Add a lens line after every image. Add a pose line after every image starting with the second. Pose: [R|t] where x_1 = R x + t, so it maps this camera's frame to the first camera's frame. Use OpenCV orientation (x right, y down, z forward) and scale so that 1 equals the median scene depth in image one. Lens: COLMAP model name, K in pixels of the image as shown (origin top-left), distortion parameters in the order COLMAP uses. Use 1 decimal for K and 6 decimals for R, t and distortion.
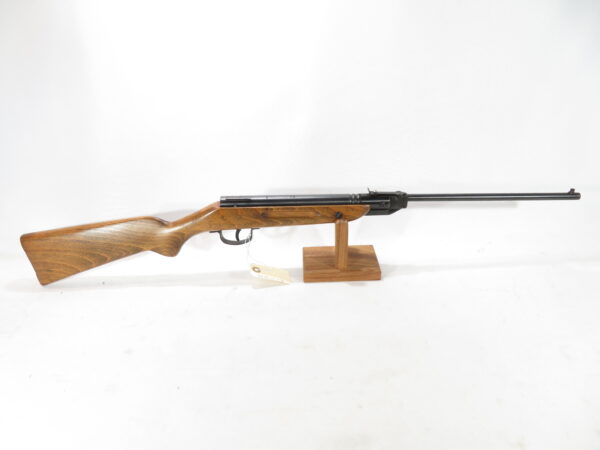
lens RADIAL K [[422.4, 0, 300.0], [0, 422.4, 225.0], [0, 0, 1]] dist [0.004587, -0.000764]
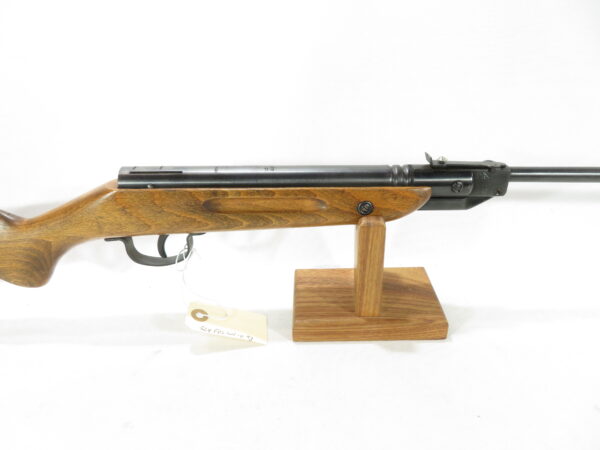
lens RADIAL K [[422.4, 0, 300.0], [0, 422.4, 225.0], [0, 0, 1]] dist [0.004587, -0.000764]
pose [[0.999563, 0.012332, -0.026857, 0.029834], [-0.012681, 0.999837, -0.012875, 0.002959], [0.026694, 0.013210, 0.999556, 0.506950]]
